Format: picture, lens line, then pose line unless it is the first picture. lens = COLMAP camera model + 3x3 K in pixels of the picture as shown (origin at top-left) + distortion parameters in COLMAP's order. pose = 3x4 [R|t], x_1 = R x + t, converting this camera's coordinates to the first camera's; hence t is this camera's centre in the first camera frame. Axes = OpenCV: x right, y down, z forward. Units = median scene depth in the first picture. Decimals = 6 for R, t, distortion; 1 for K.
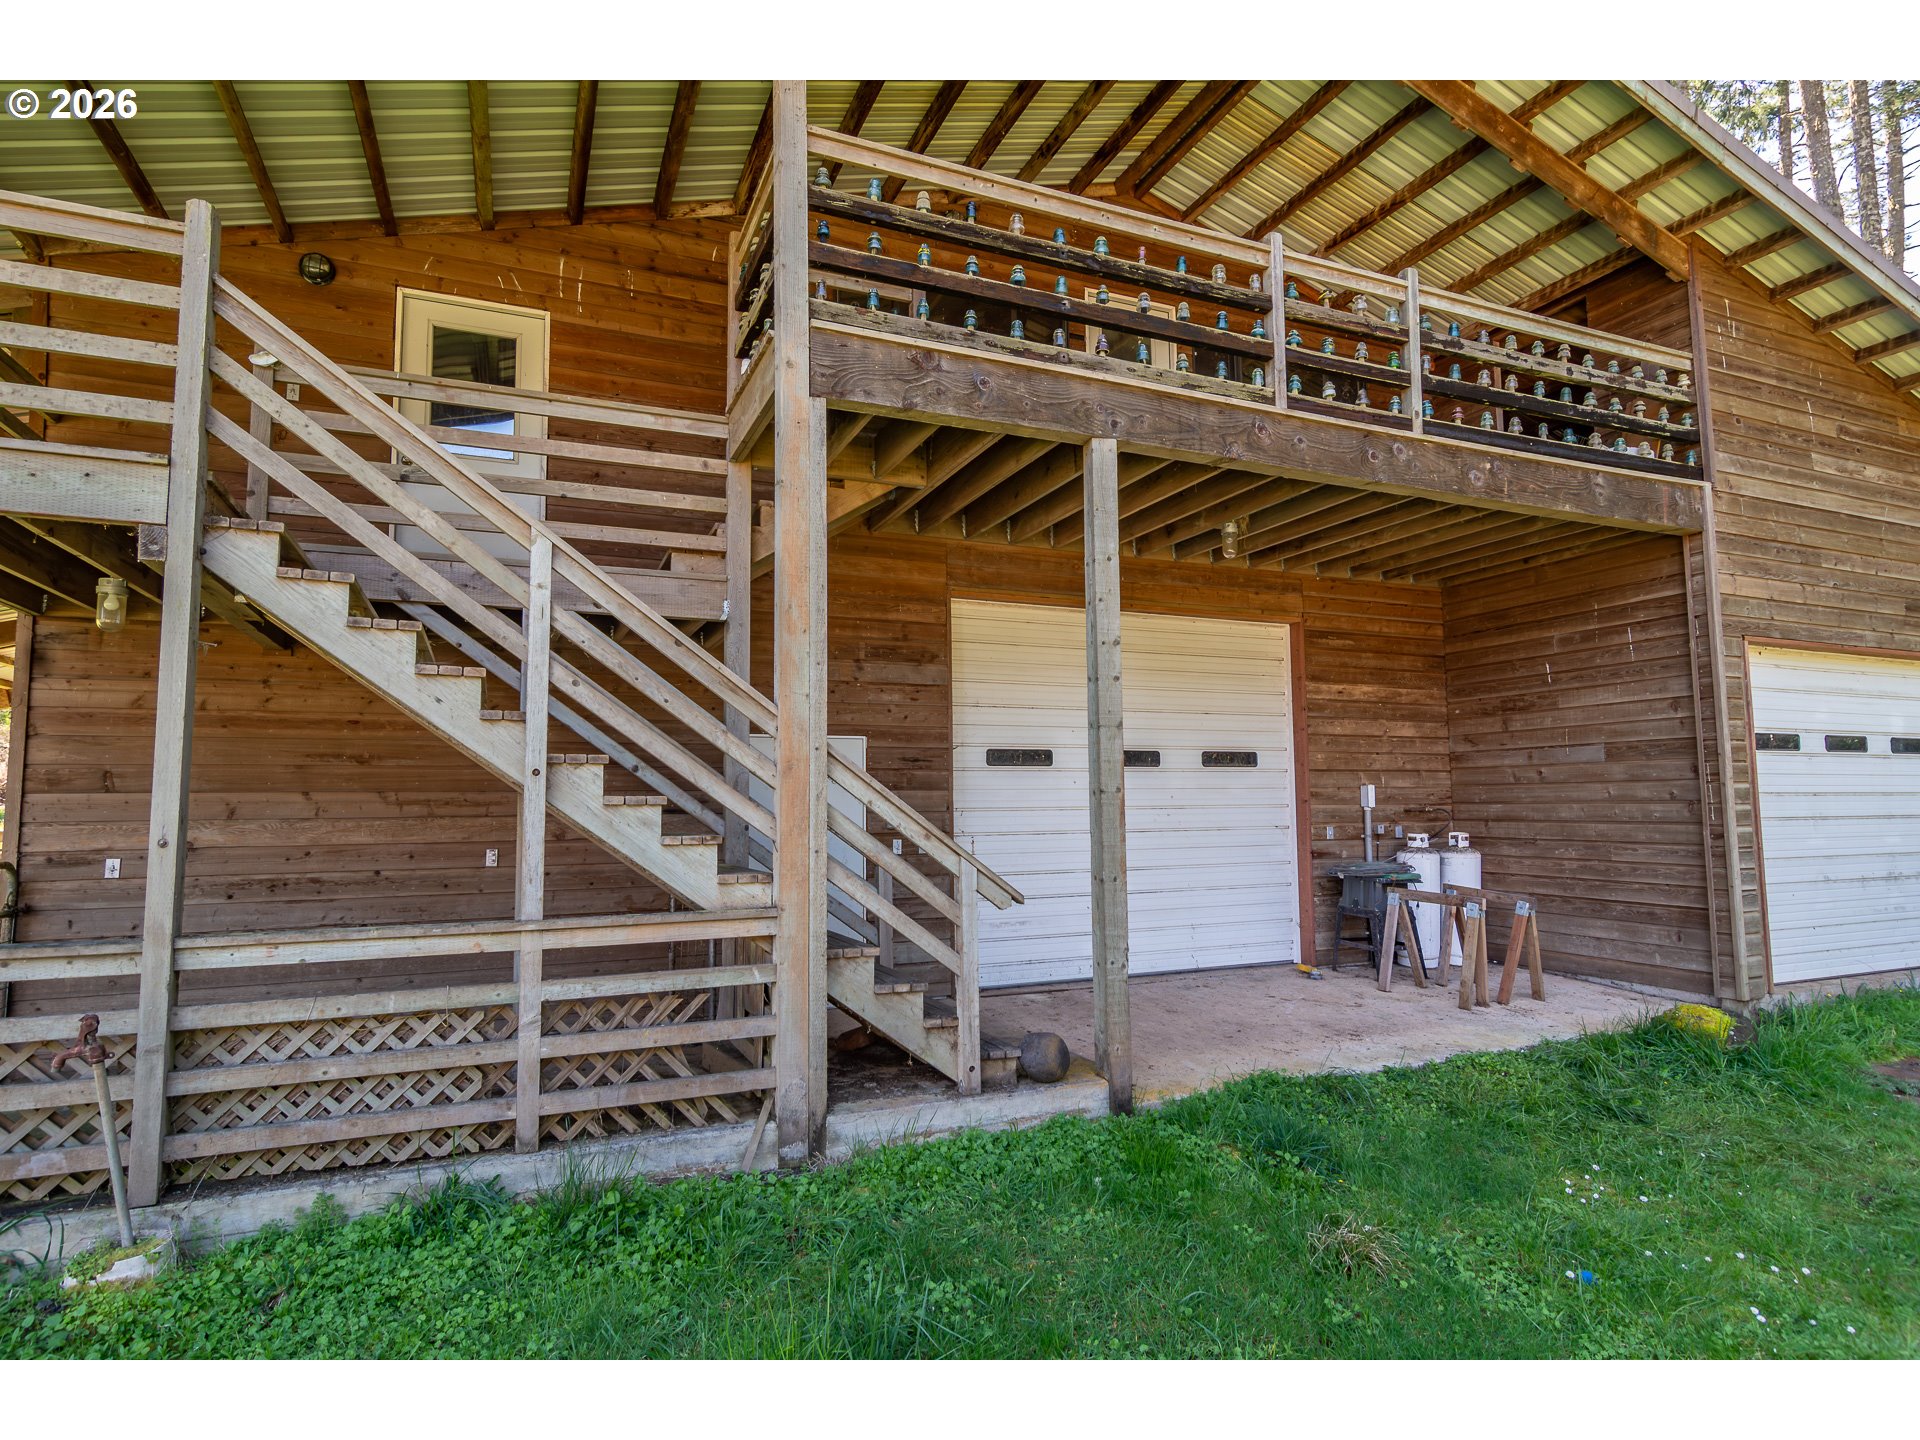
lens RADIAL K [[1018.7, 0, 960.0], [0, 1018.7, 720.0], [0, 0, 1]] dist [-0.004963, -0.000784]
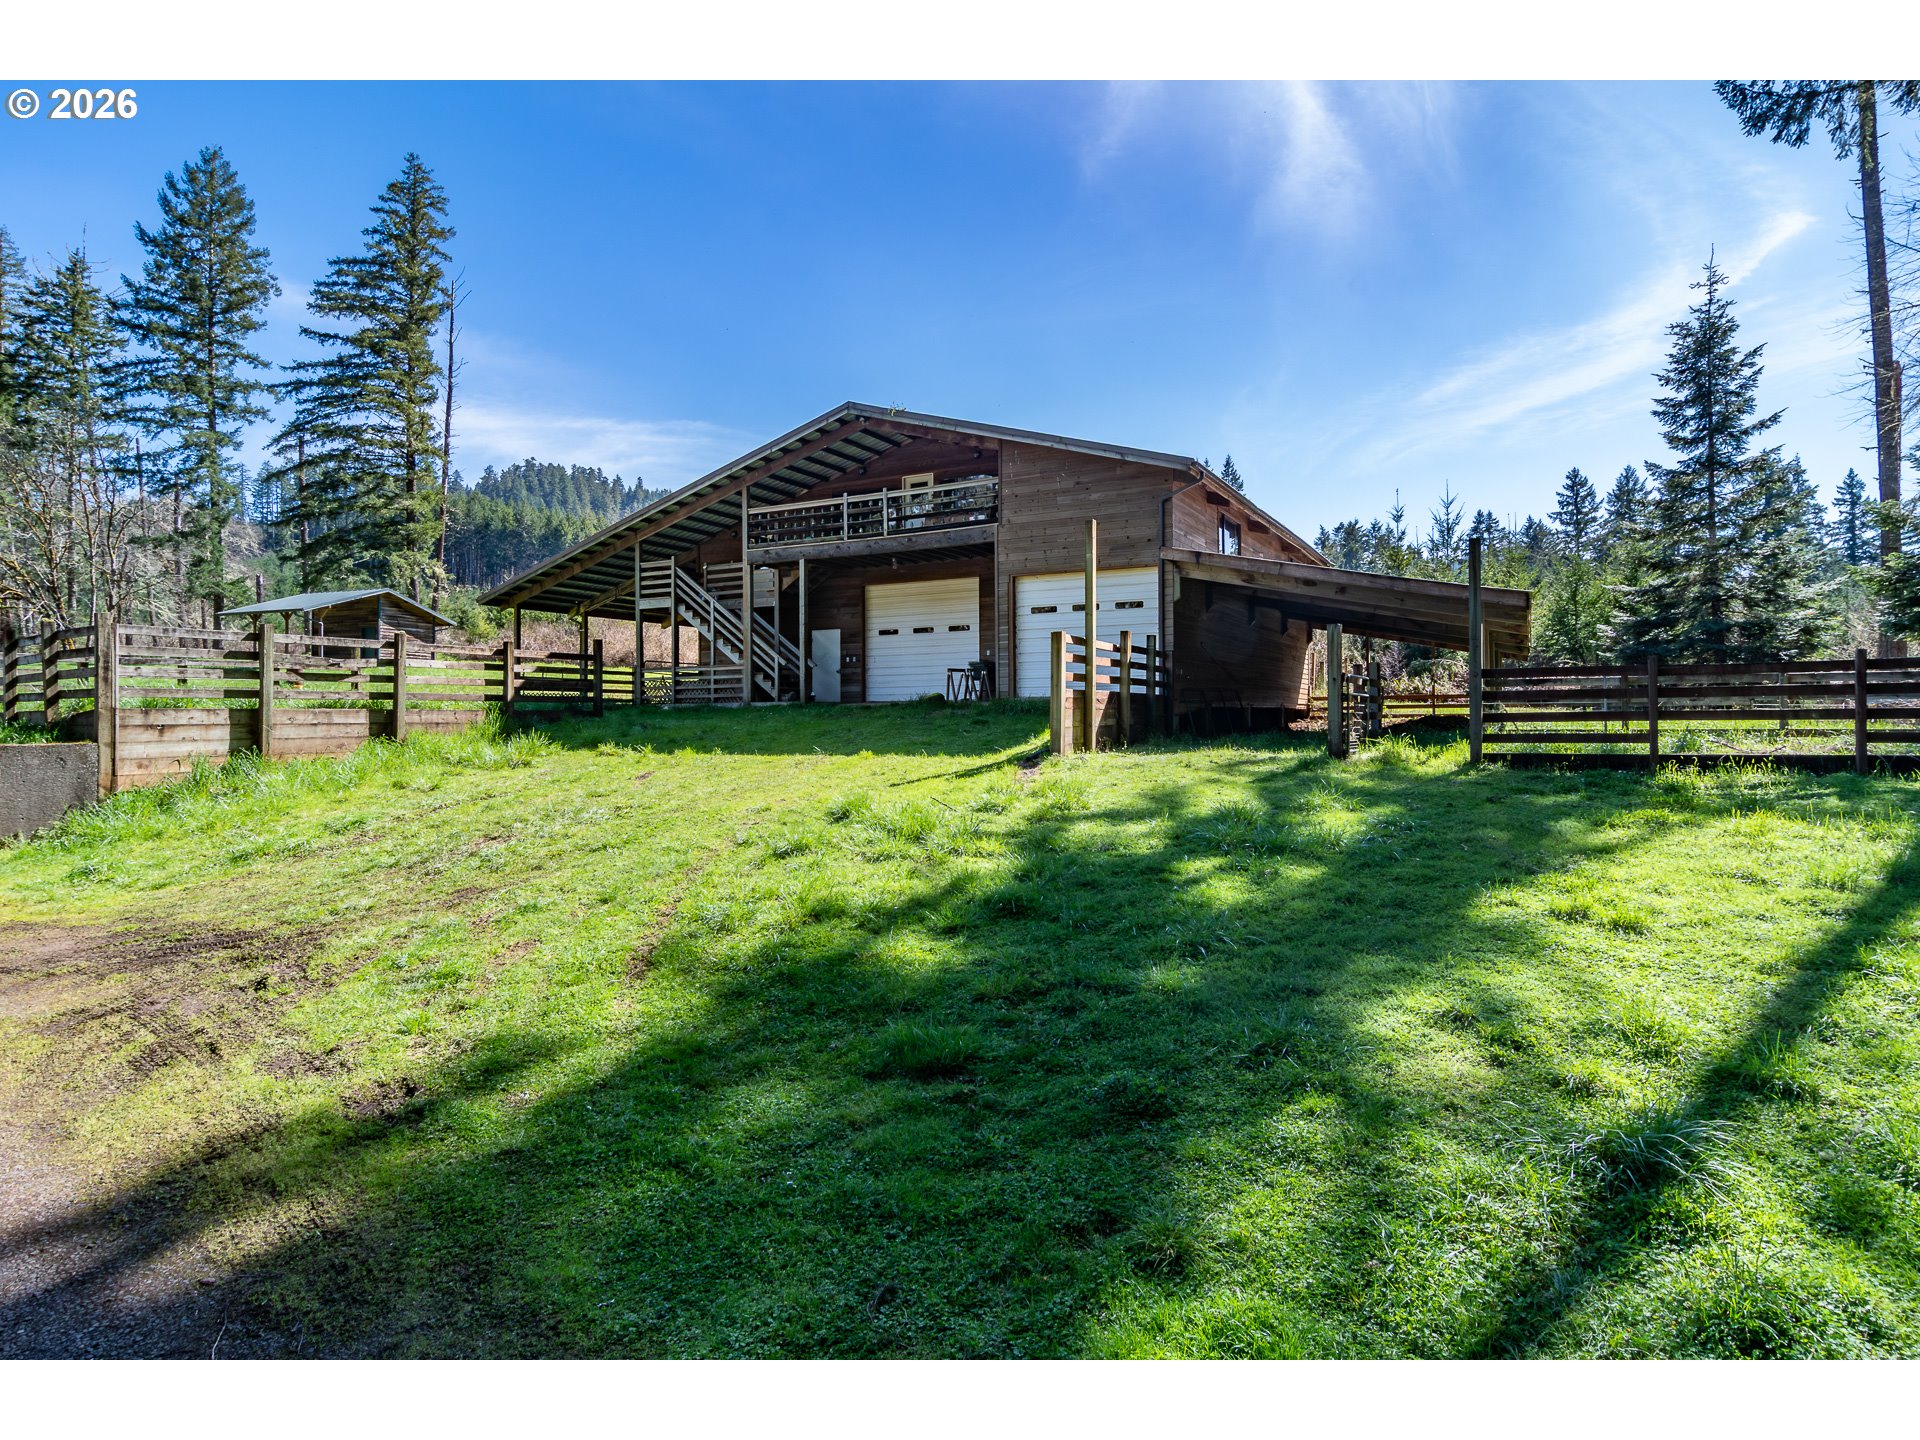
lens RADIAL K [[1018.7, 0, 960.0], [0, 1018.7, 720.0], [0, 0, 1]] dist [-0.004963, -0.000784]
pose [[0.643997, 0.008436, -0.764981, 4.784787], [0.070802, 0.994990, 0.070577, 0.181924], [0.761744, -0.099614, 0.640174, -1.650270]]
